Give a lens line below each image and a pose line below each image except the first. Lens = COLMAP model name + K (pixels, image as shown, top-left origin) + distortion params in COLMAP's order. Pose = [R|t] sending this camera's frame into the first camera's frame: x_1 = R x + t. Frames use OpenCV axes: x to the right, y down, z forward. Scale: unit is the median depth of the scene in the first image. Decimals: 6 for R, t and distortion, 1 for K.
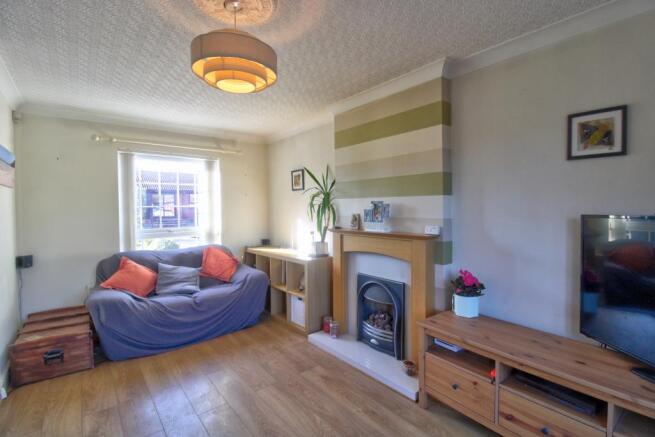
lens RADIAL K [[306.7, 0, 335.0], [0, 306.7, 215.8], [0, 0, 1]] dist [0.001996, -0.013853]
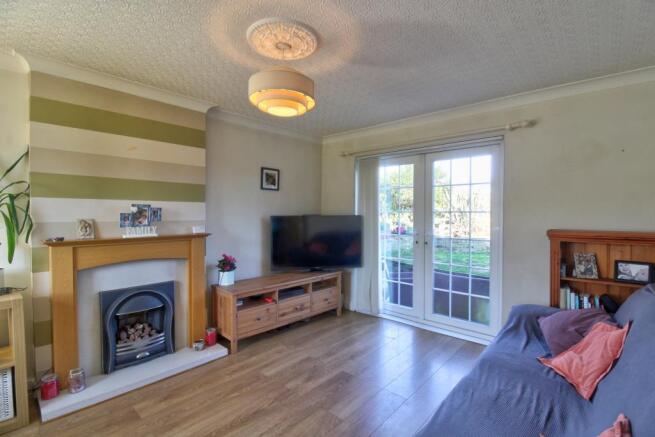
lens RADIAL K [[306.7, 0, 335.0], [0, 306.7, 215.8], [0, 0, 1]] dist [0.001996, -0.013853]
pose [[-0.156559, 0.000914, 0.987668, -0.999184], [0.028256, 0.999594, 0.003554, 0.000978], [-0.987264, 0.028464, -0.156521, 0.632139]]
